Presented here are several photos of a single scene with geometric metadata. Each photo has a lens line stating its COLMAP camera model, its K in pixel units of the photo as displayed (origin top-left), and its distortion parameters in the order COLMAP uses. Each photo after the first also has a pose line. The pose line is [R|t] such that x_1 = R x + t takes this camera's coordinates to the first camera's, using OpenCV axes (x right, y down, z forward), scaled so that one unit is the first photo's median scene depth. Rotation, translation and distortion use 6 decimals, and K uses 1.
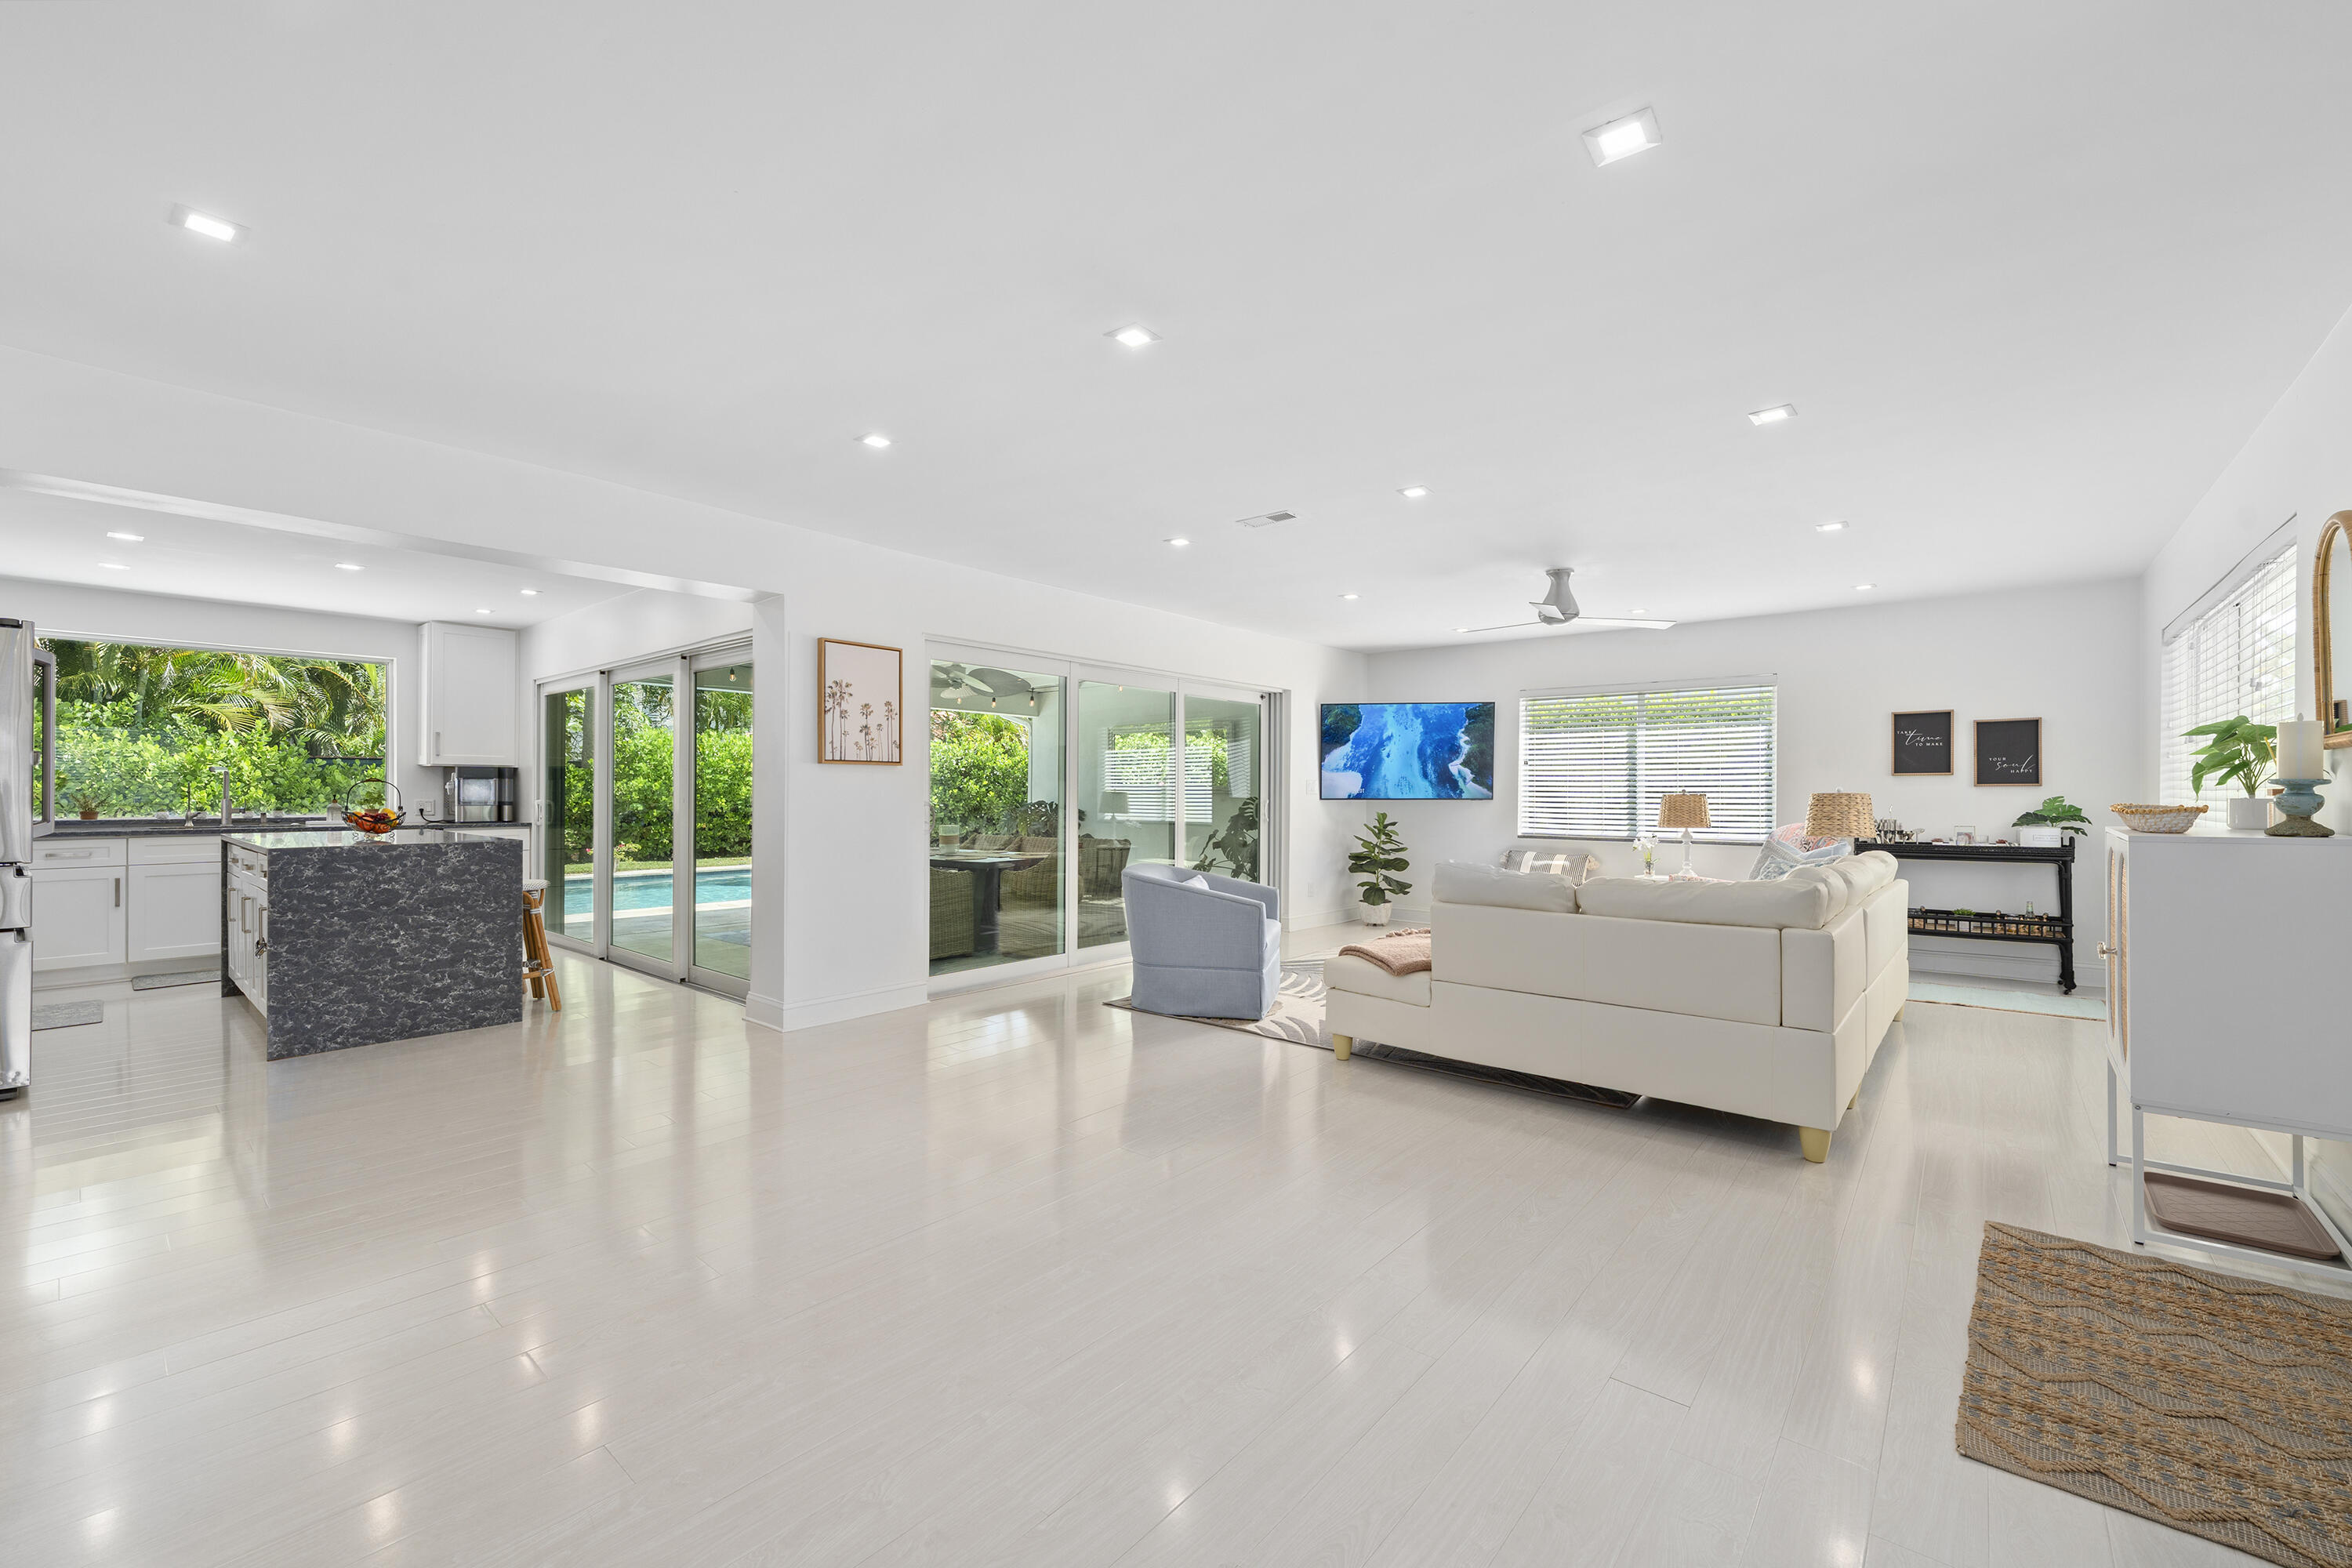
lens RADIAL K [[966.2, 0, 1178.3], [0, 966.2, 784.1], [0, 0, 1]] dist [0.000058, 0.000010]
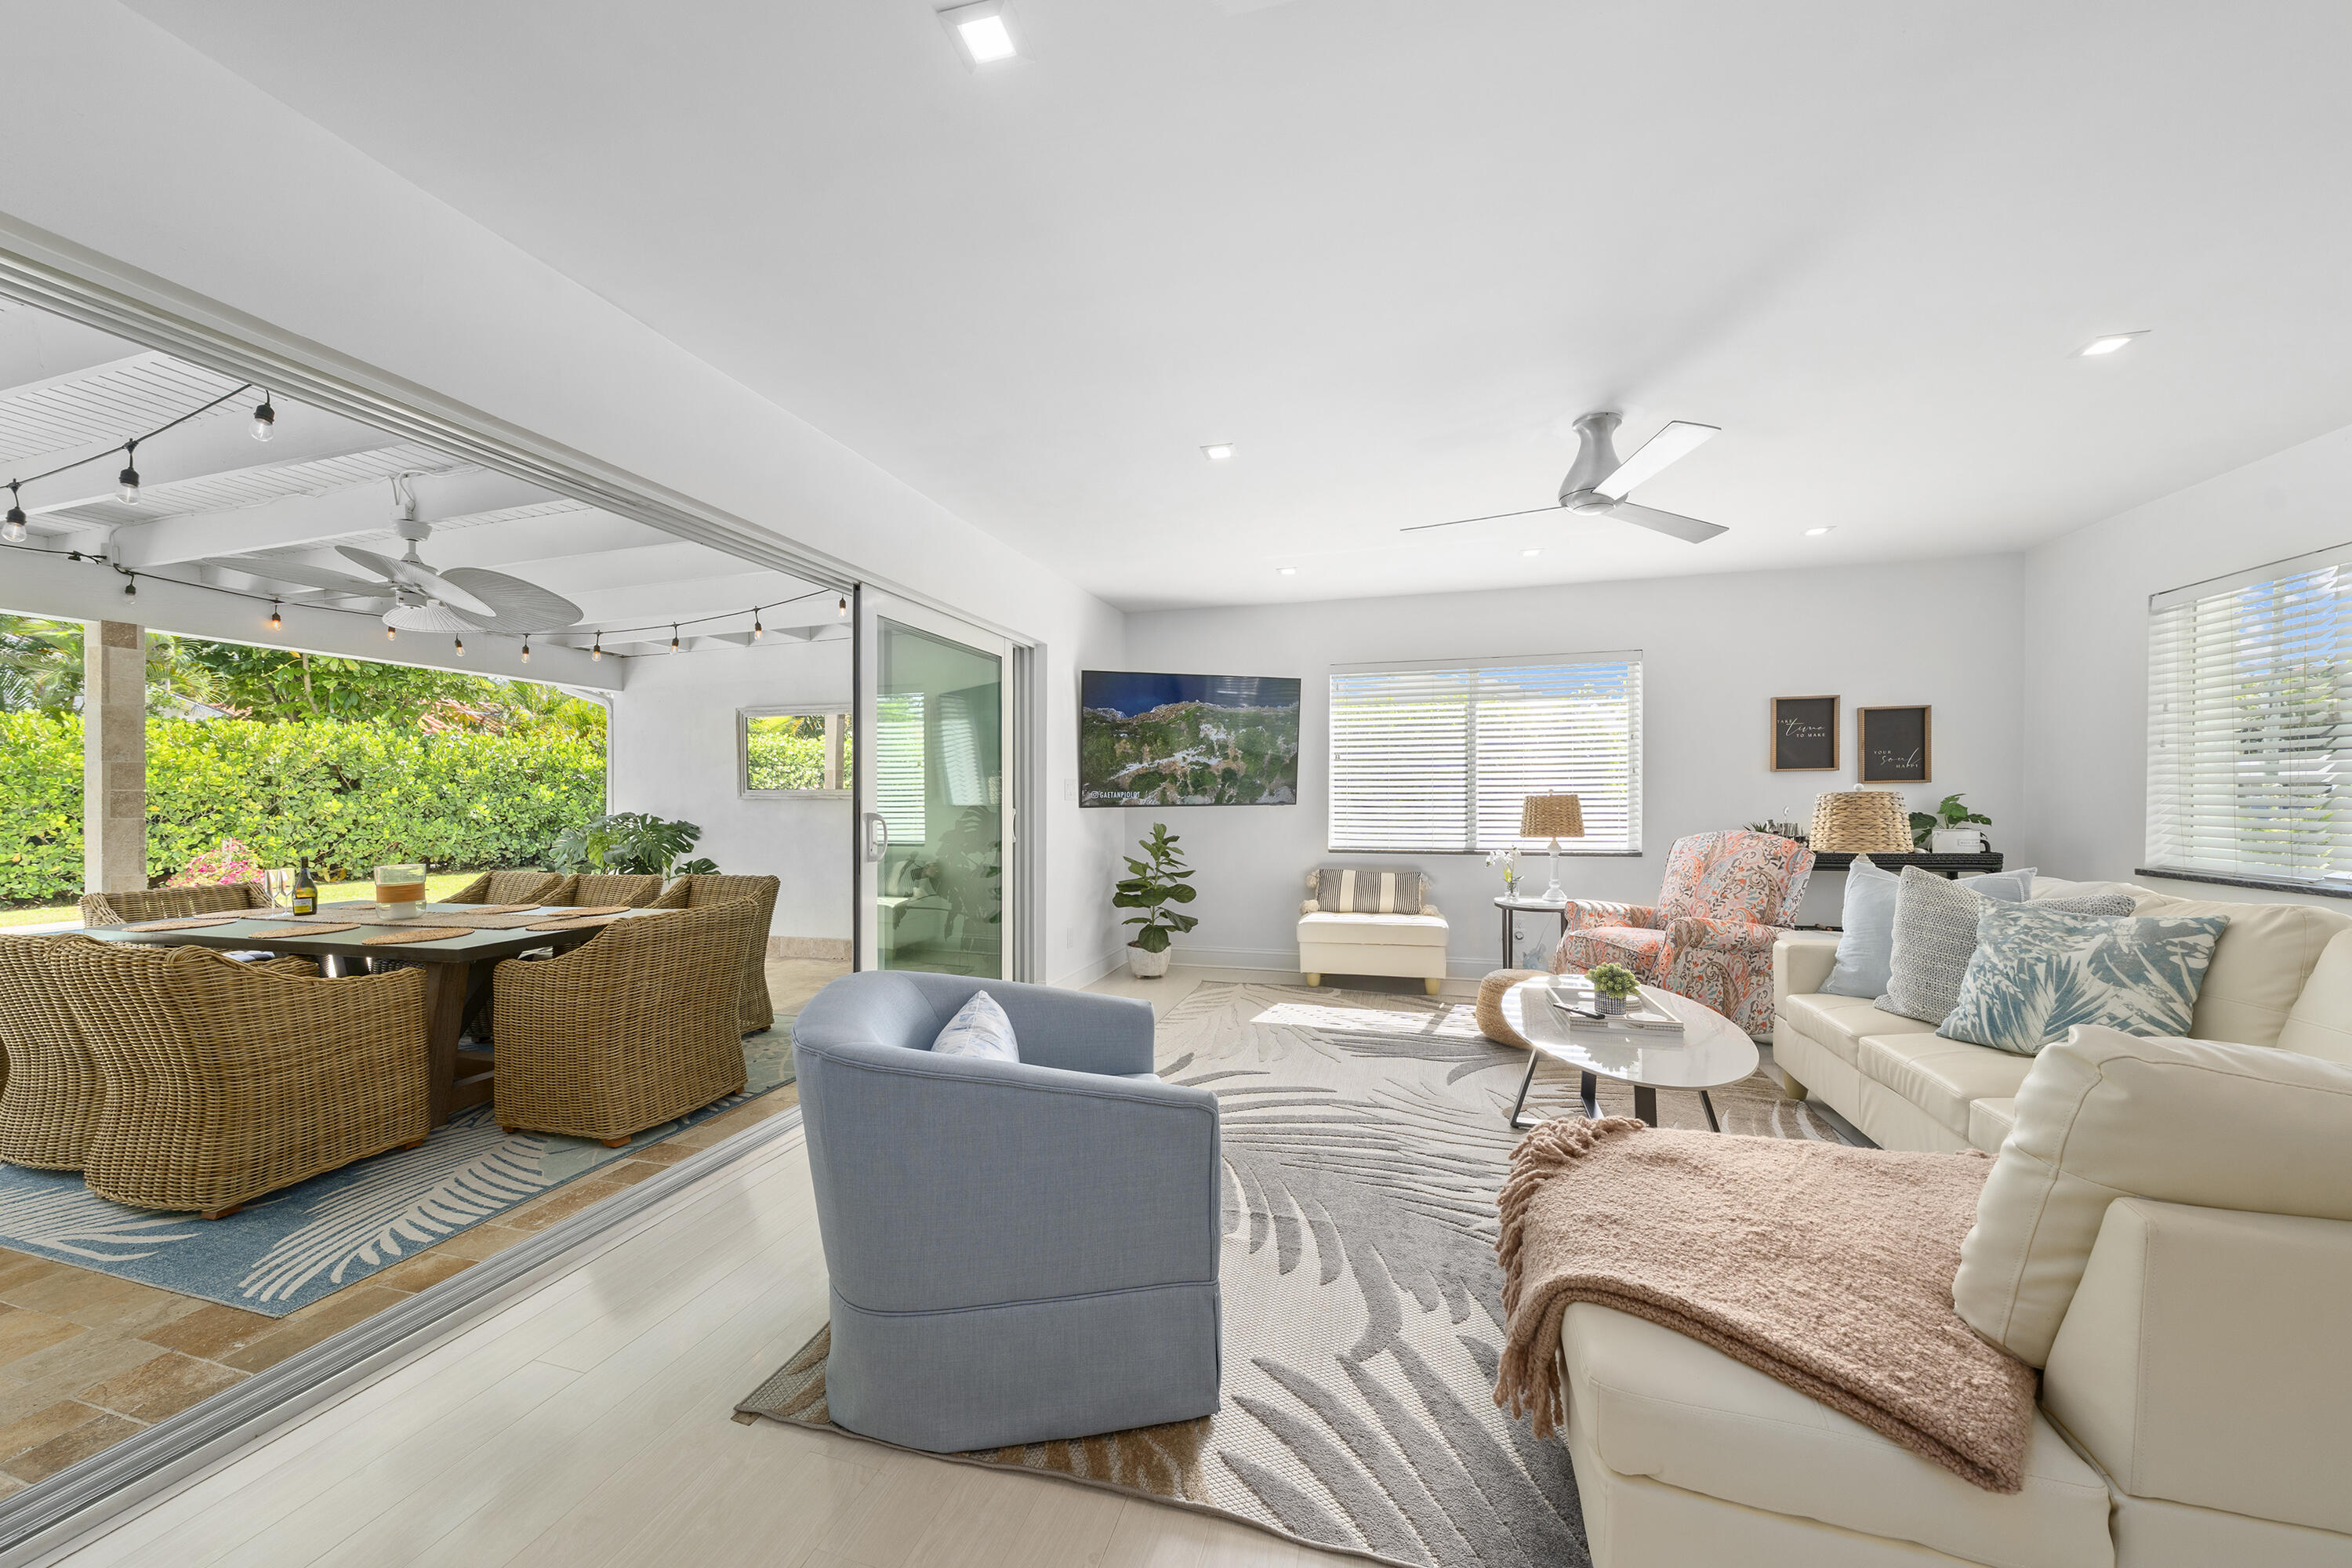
lens RADIAL K [[825.9, 0, 1168.3], [0, 825.9, 790.0], [0, 0, 1]] dist [0.008674, 0.000099]
pose [[0.918142, -0.005108, 0.396218, -0.032985], [0.004813, 0.999987, 0.001739, 0.002676], [-0.396221, 0.000310, 0.918155, 0.423097]]
